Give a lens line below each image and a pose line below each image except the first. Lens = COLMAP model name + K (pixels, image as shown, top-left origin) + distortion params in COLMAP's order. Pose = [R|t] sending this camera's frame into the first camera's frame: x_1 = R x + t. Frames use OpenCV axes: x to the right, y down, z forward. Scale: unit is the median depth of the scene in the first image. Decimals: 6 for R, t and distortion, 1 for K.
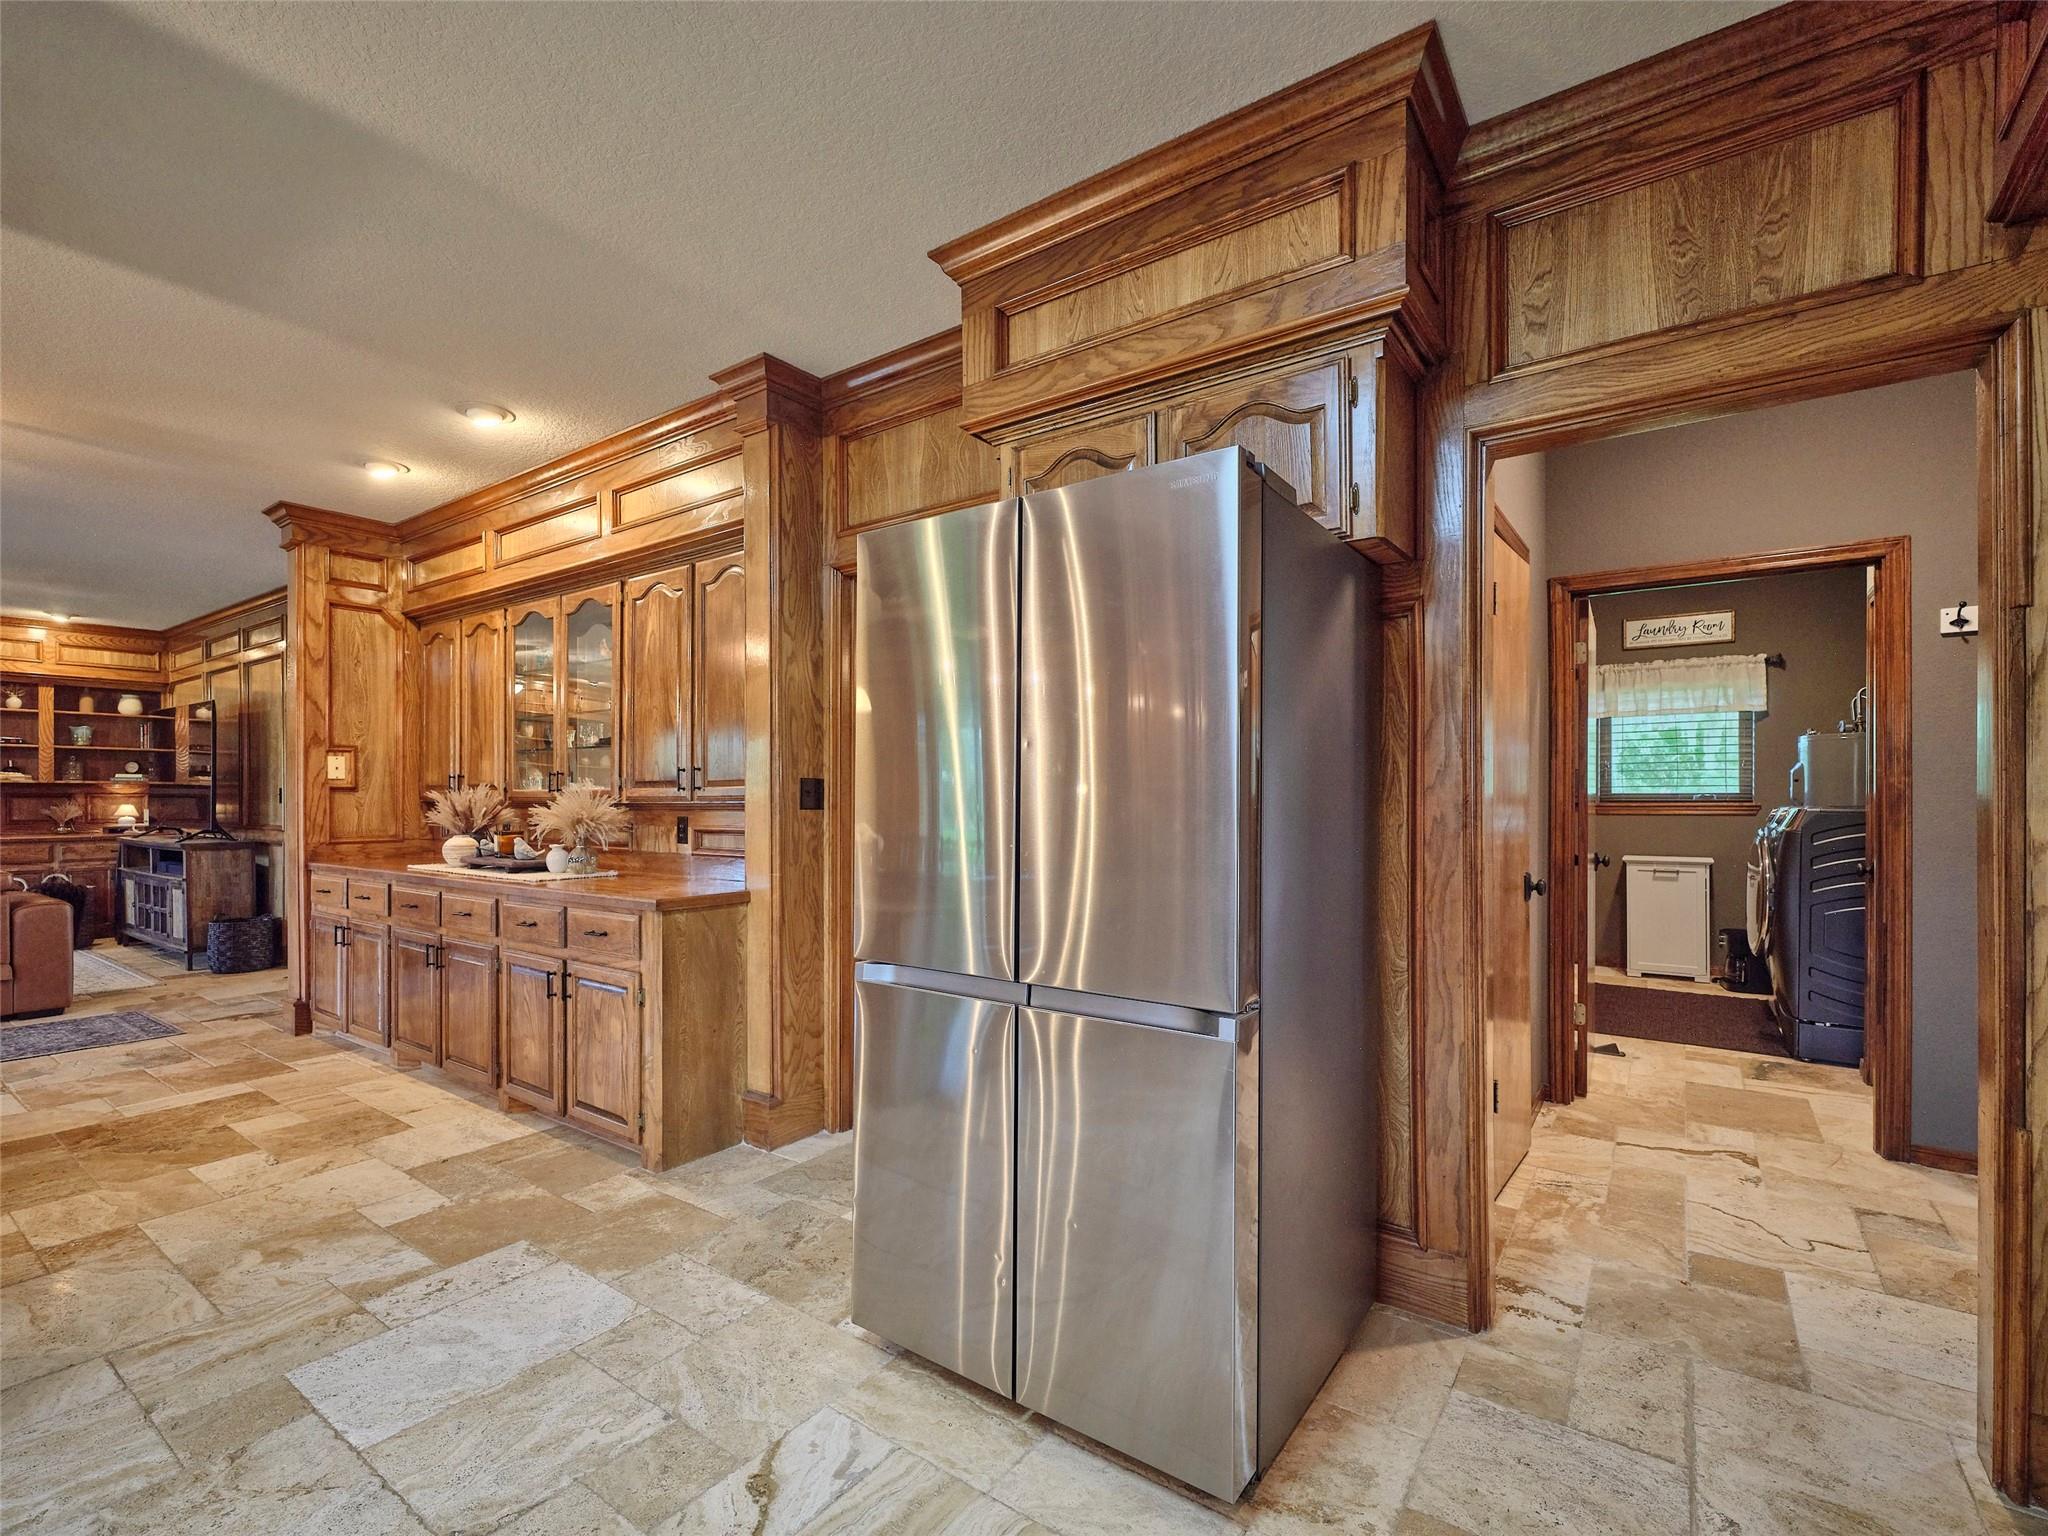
lens RADIAL K [[927.2, 0, 1020.8], [0, 927.2, 800.3], [0, 0, 1]] dist [-0.001834, -0.000461]
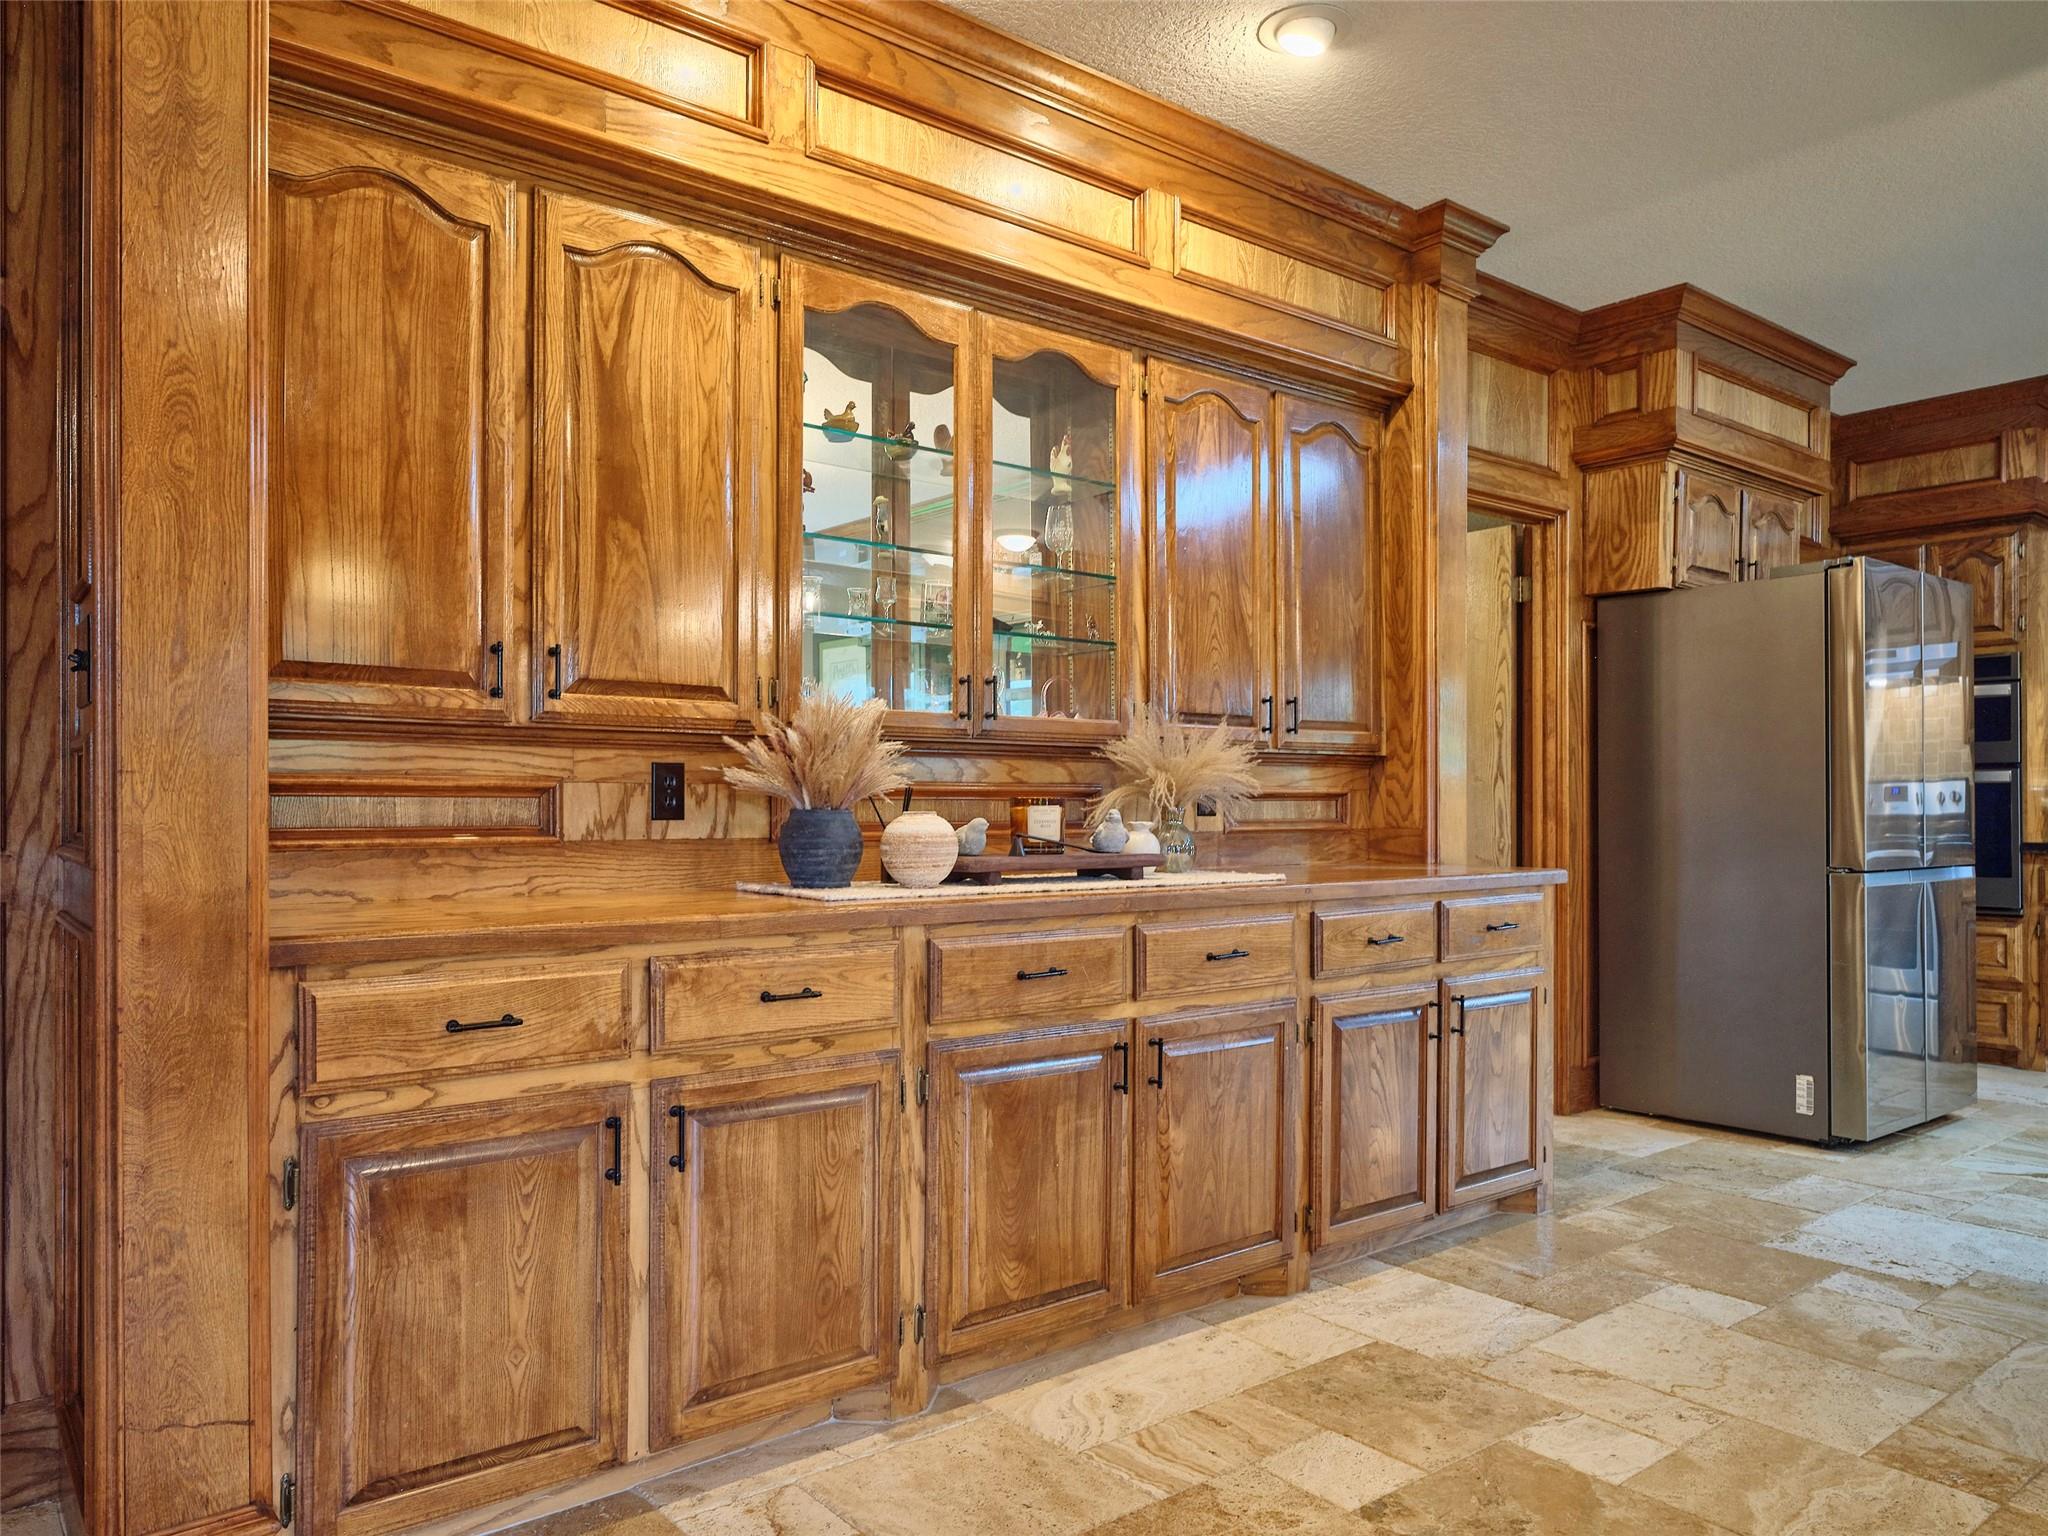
lens RADIAL K [[1431.0, 0, 1023.6], [0, 1431.0, 776.2], [0, 0, 1]] dist [0.005942, 0.003168]
pose [[0.262604, 0.015326, 0.964782, -1.776487], [-0.001240, 0.999878, -0.015546, 0.045580], [-0.964903, 0.002886, 0.262591, 1.147048]]
